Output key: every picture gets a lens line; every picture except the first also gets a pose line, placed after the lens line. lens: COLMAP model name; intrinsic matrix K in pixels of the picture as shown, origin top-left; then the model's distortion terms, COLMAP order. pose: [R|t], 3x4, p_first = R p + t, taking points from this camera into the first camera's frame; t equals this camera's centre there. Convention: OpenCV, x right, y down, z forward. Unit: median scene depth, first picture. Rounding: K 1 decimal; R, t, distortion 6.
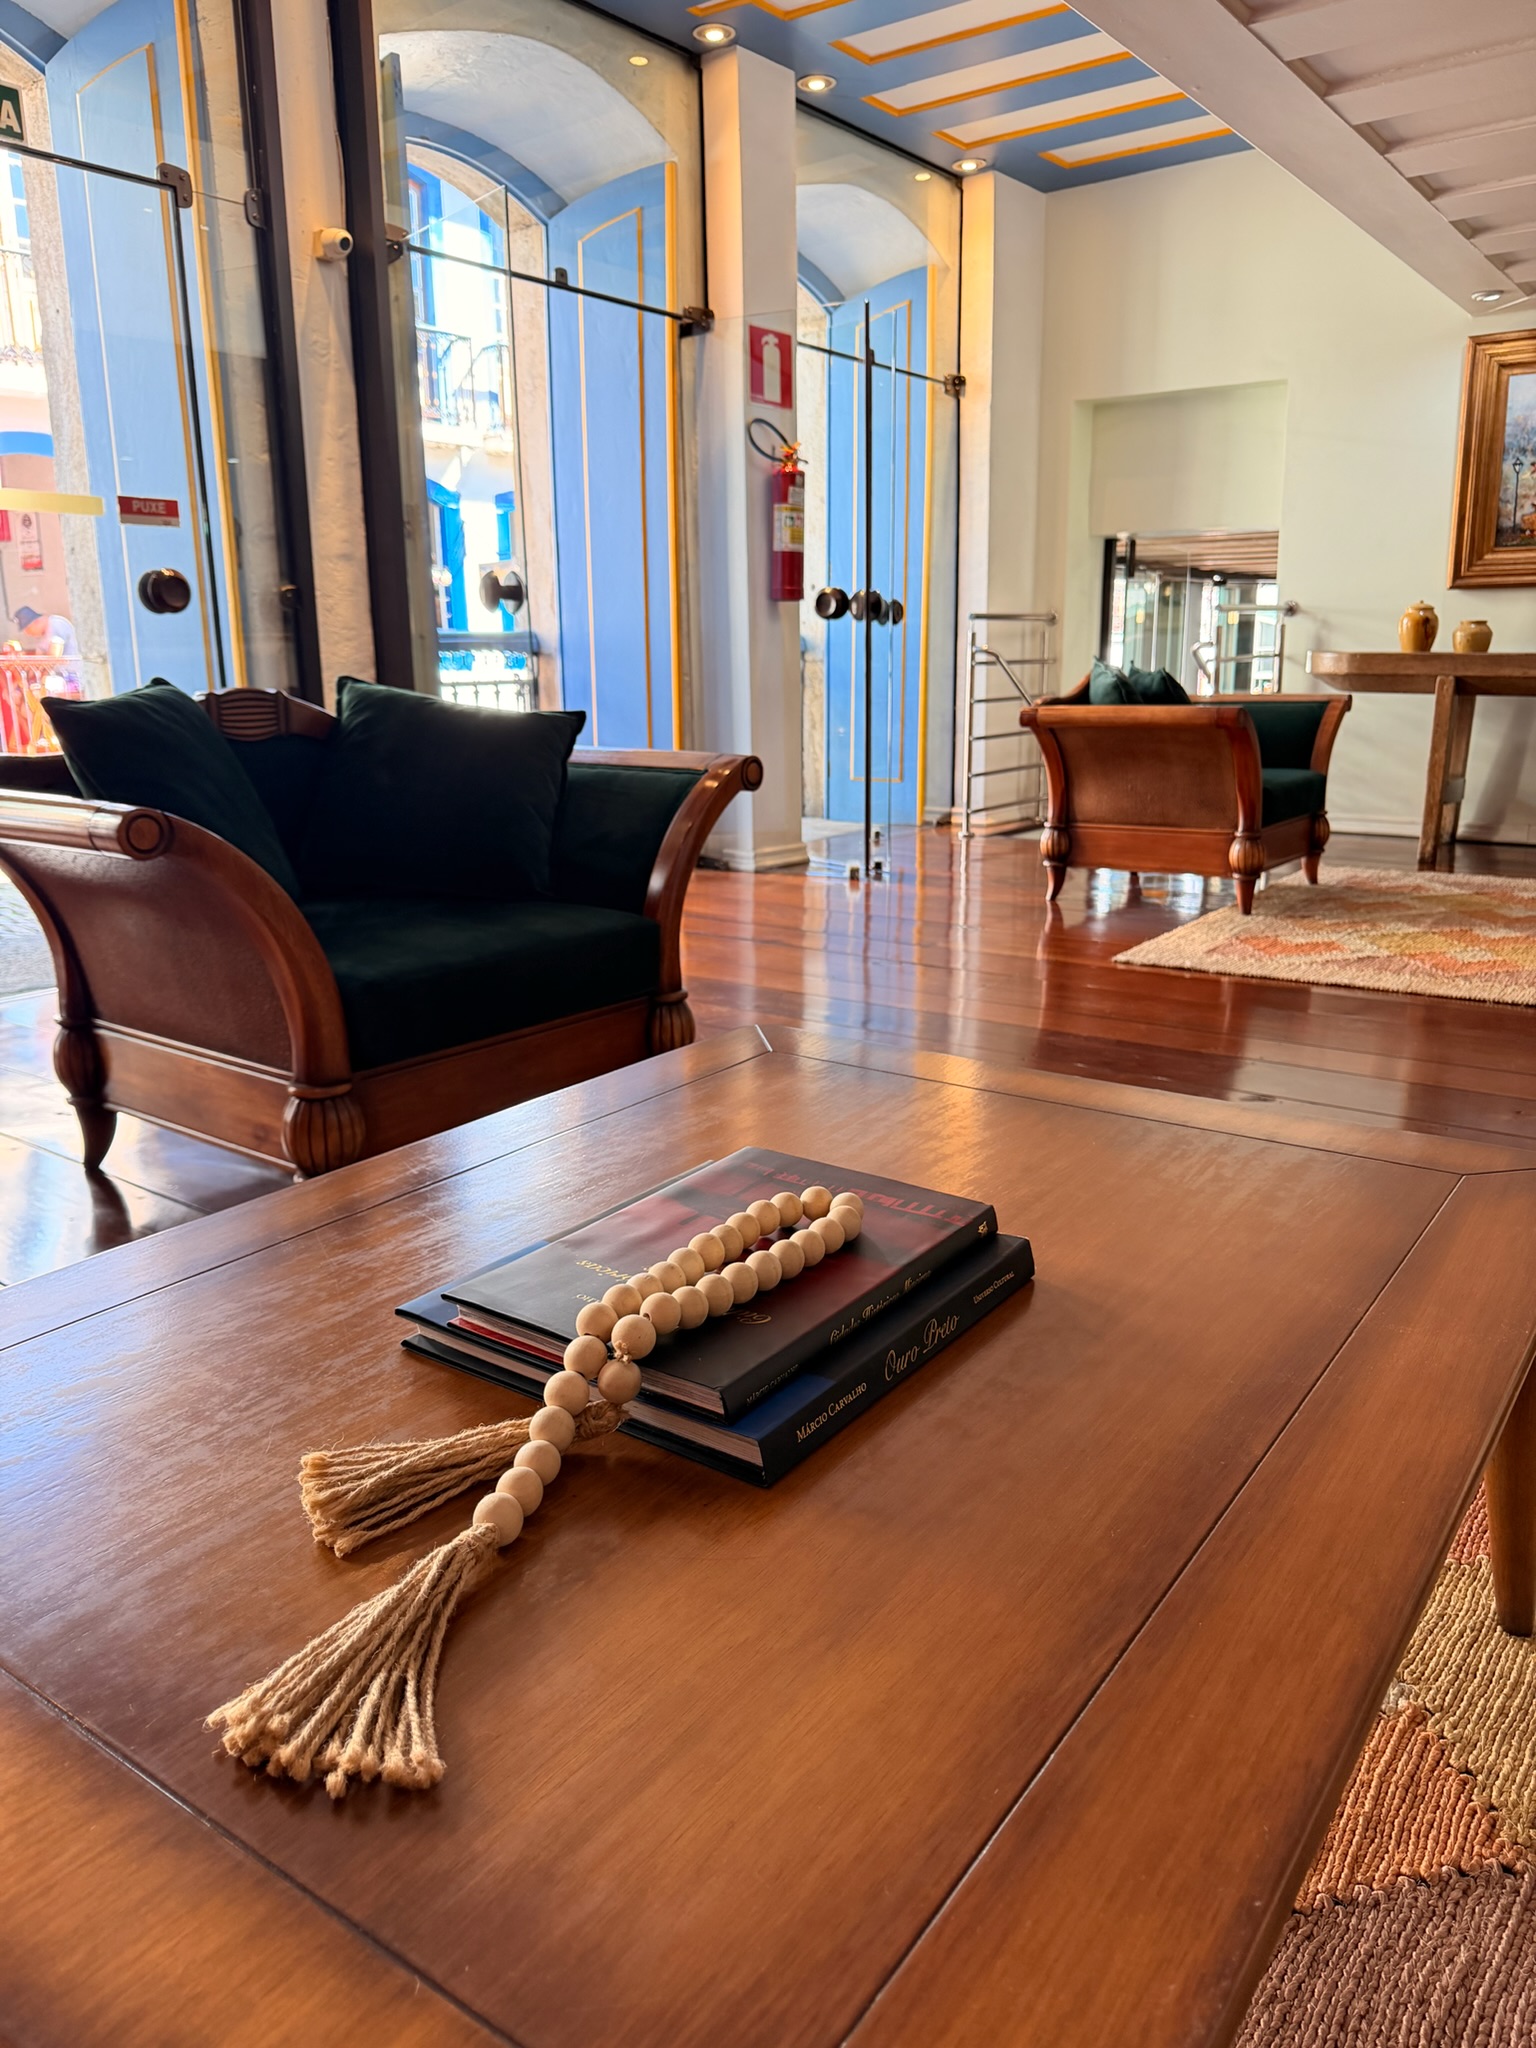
lens RADIAL K [[1448.0, 0, 766.4], [0, 1448.0, 1020.7], [0, 0, 1]] dist [-0.003853, -0.001335]
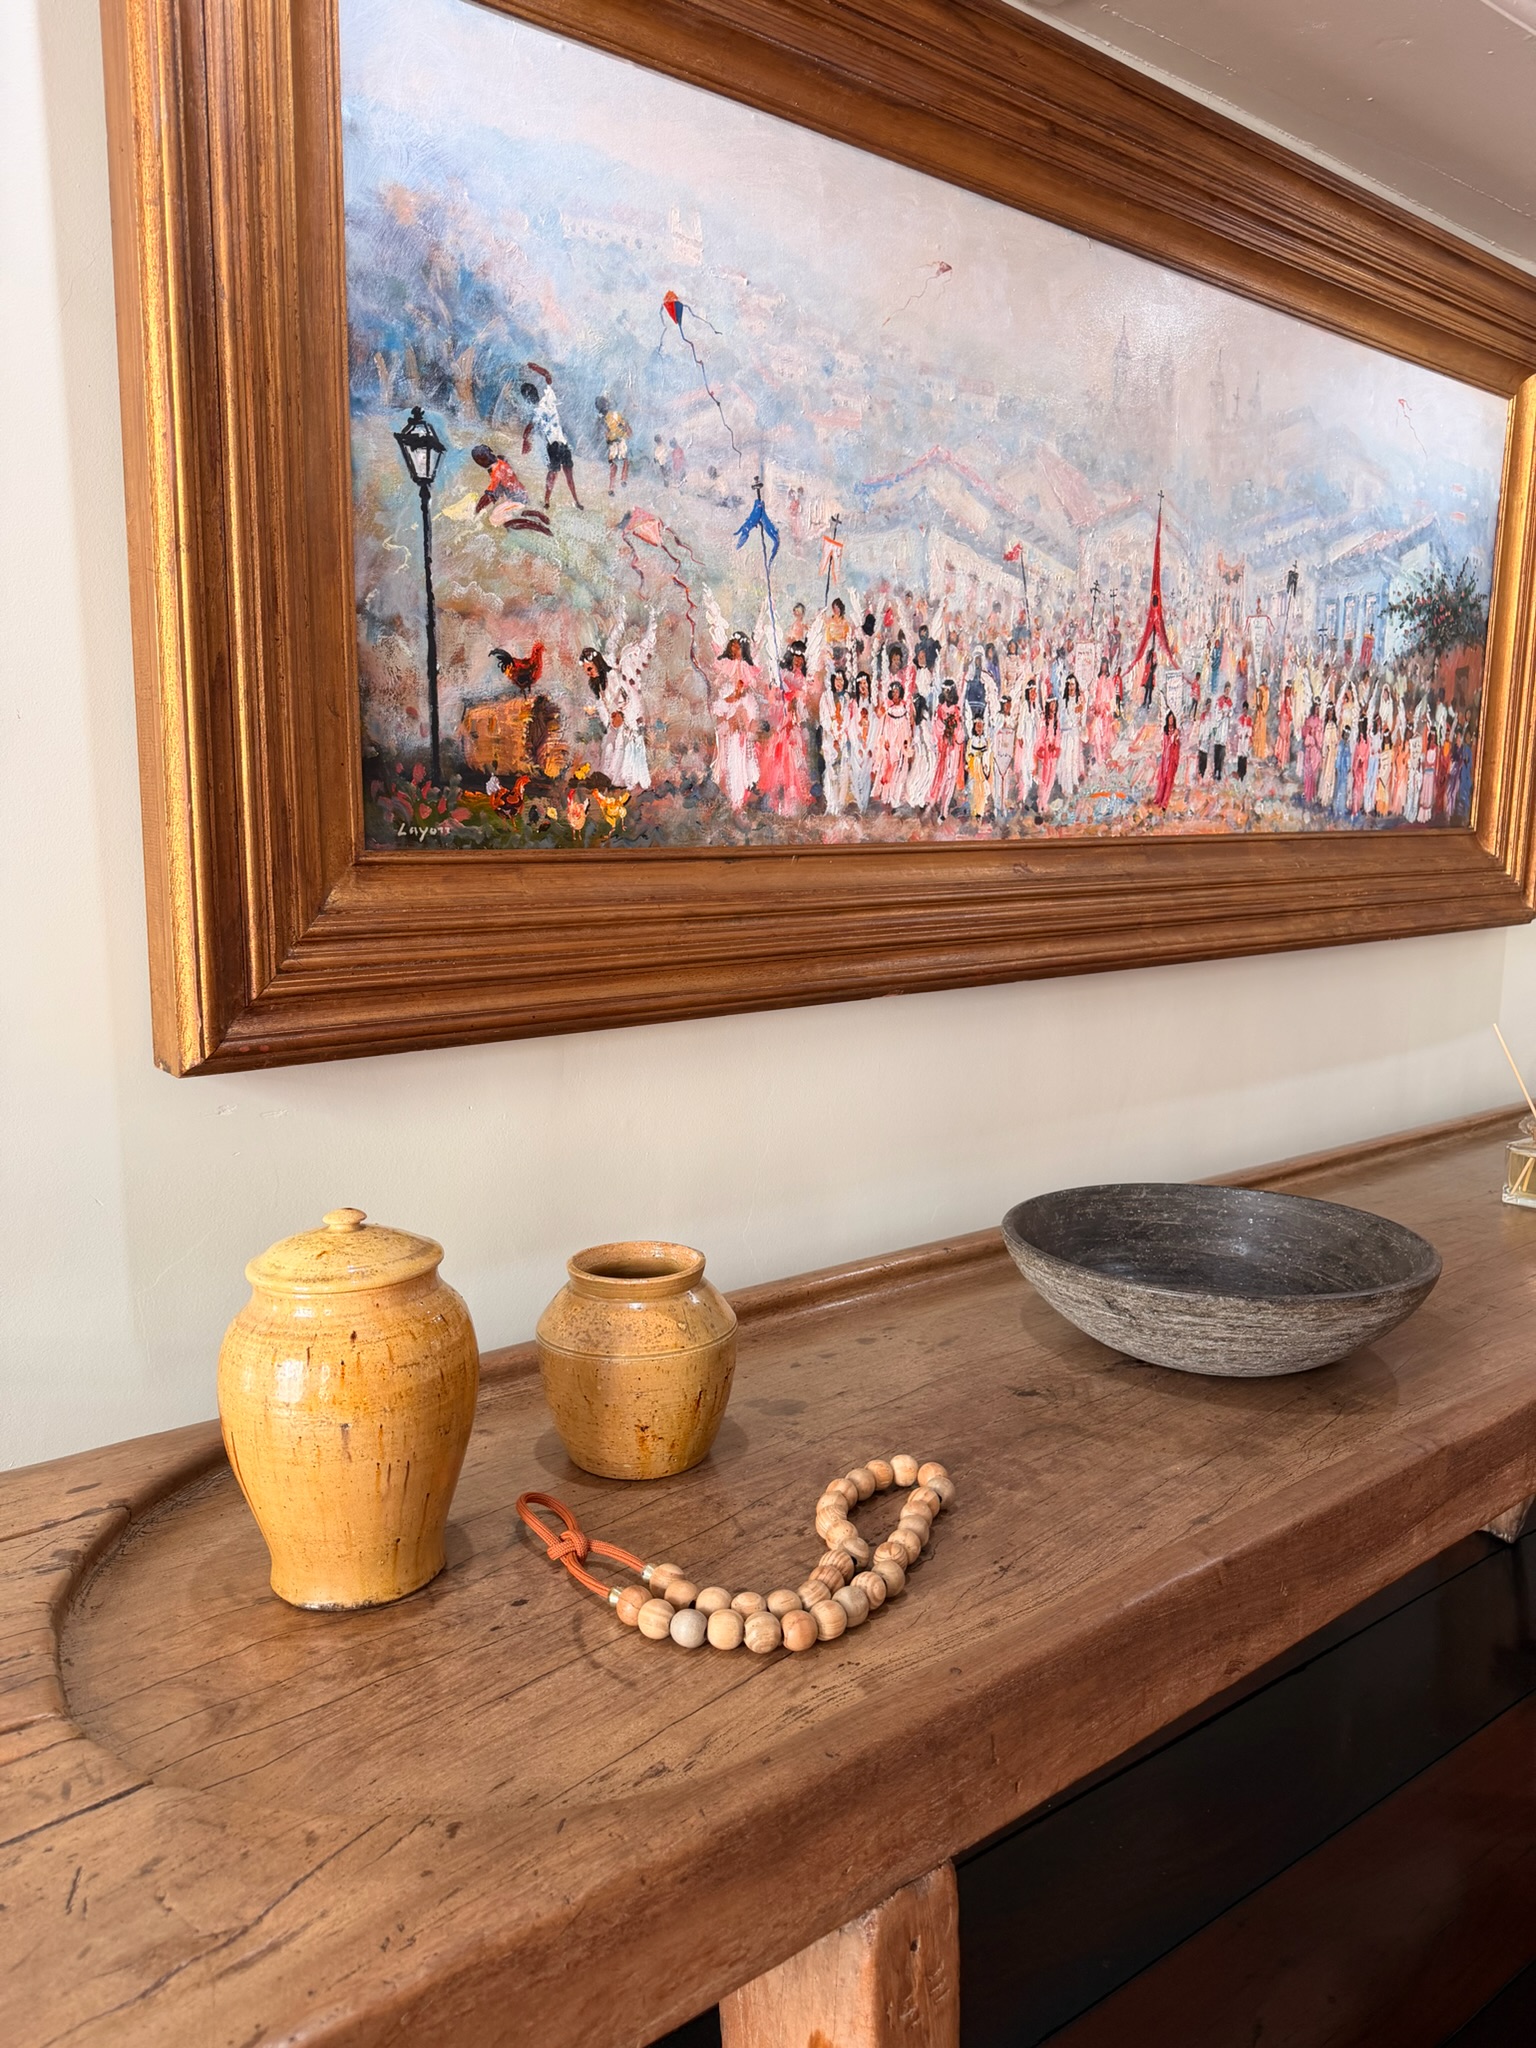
lens RADIAL K [[1448.0, 0, 765.9], [0, 1448.0, 1025.2], [0, 0, 1]] dist [-0.003853, -0.001335]
pose [[0.268773, -0.130756, 0.954287, 0.332911], [0.228527, 0.971111, 0.068697, -0.309004], [-0.935701, 0.199616, 0.290889, 0.908322]]
